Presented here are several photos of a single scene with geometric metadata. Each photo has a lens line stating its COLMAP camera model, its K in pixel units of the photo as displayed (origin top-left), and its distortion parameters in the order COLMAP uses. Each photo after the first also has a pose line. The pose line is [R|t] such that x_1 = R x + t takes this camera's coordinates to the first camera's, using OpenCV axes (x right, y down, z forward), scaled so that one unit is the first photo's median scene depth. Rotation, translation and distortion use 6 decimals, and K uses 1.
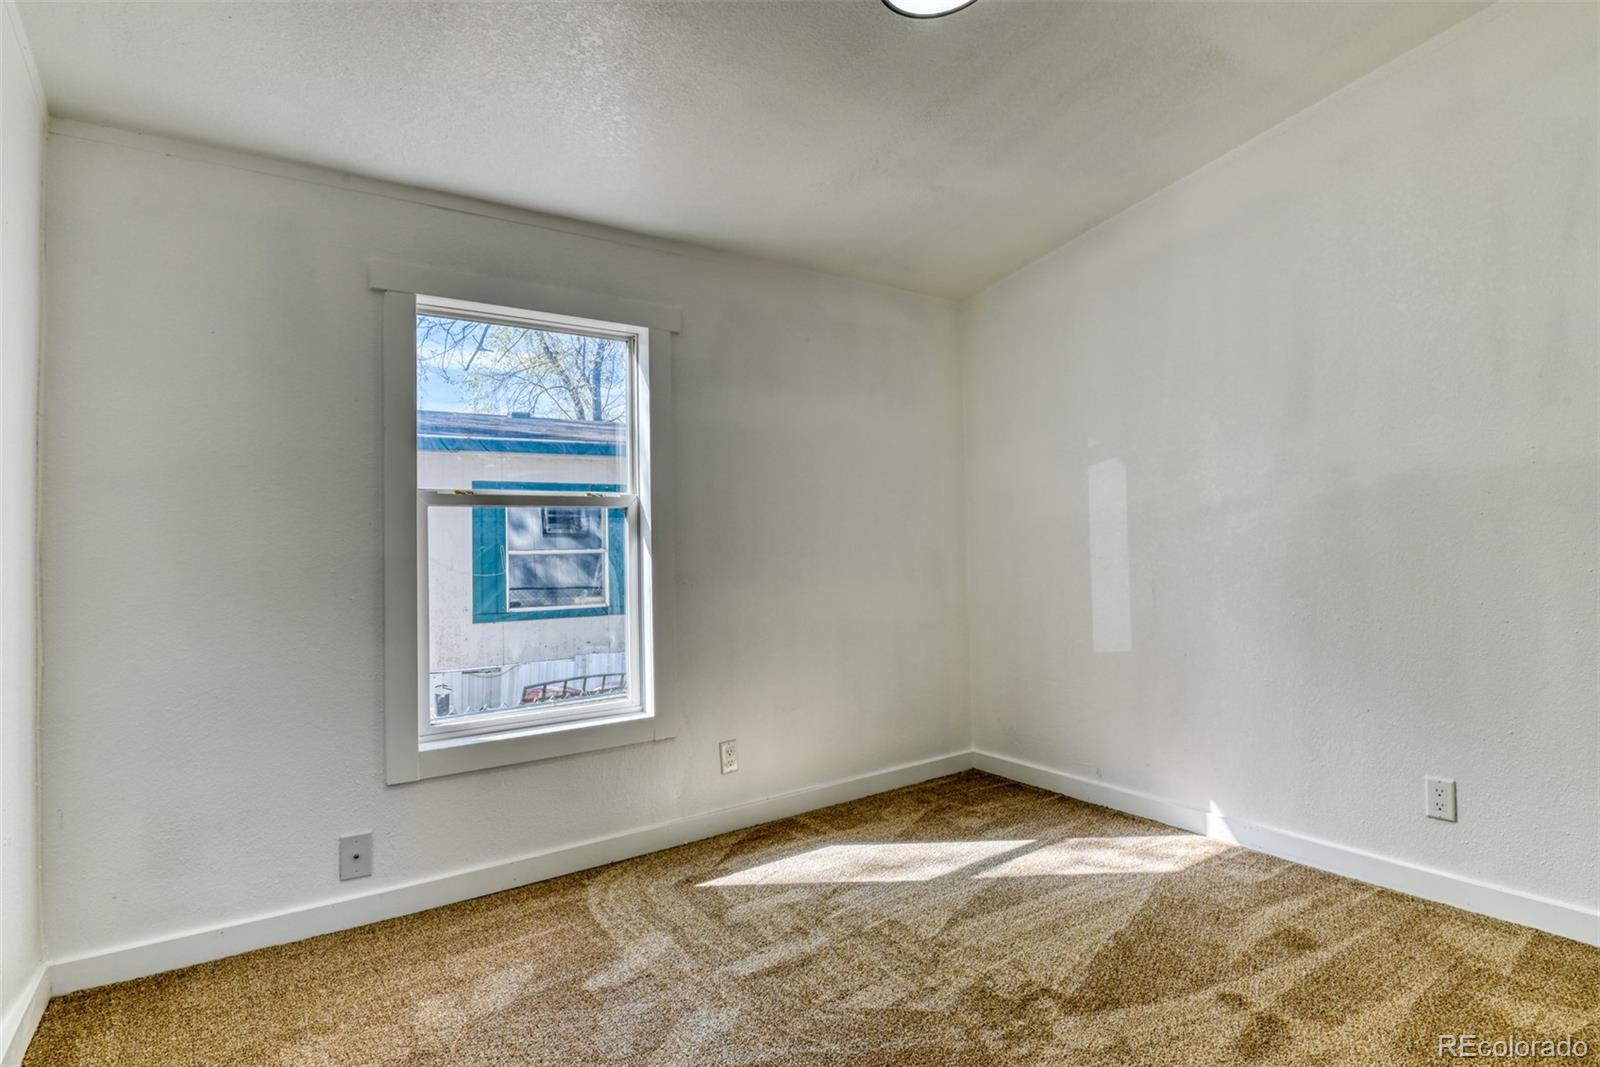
lens RADIAL K [[800.2, 0, 807.4], [0, 800.2, 533.3], [0, 0, 1]] dist [-0.024556, -0.001087]
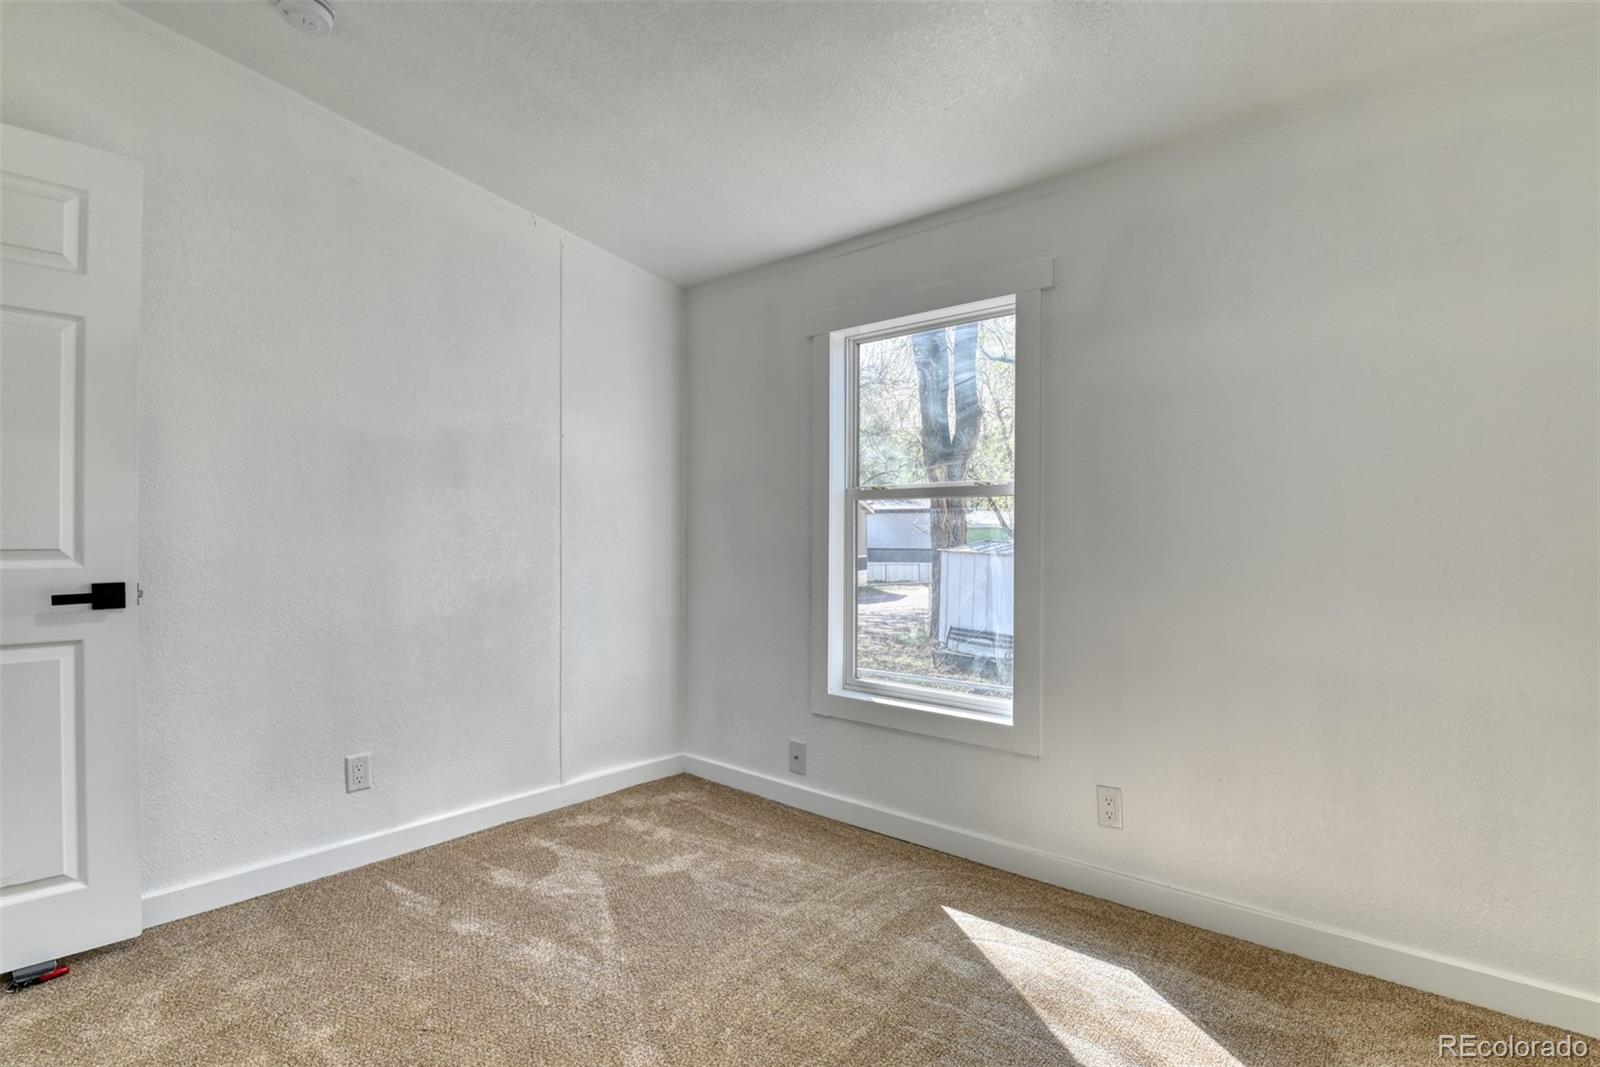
lens RADIAL K [[800.2, 0, 807.4], [0, 800.2, 533.3], [0, 0, 1]] dist [-0.024556, -0.001087]
pose [[0.244650, 0.027711, -0.969215, 0.708474], [0.007152, 0.999513, 0.030382, -0.021314], [0.969585, -0.014365, 0.244333, 0.628962]]
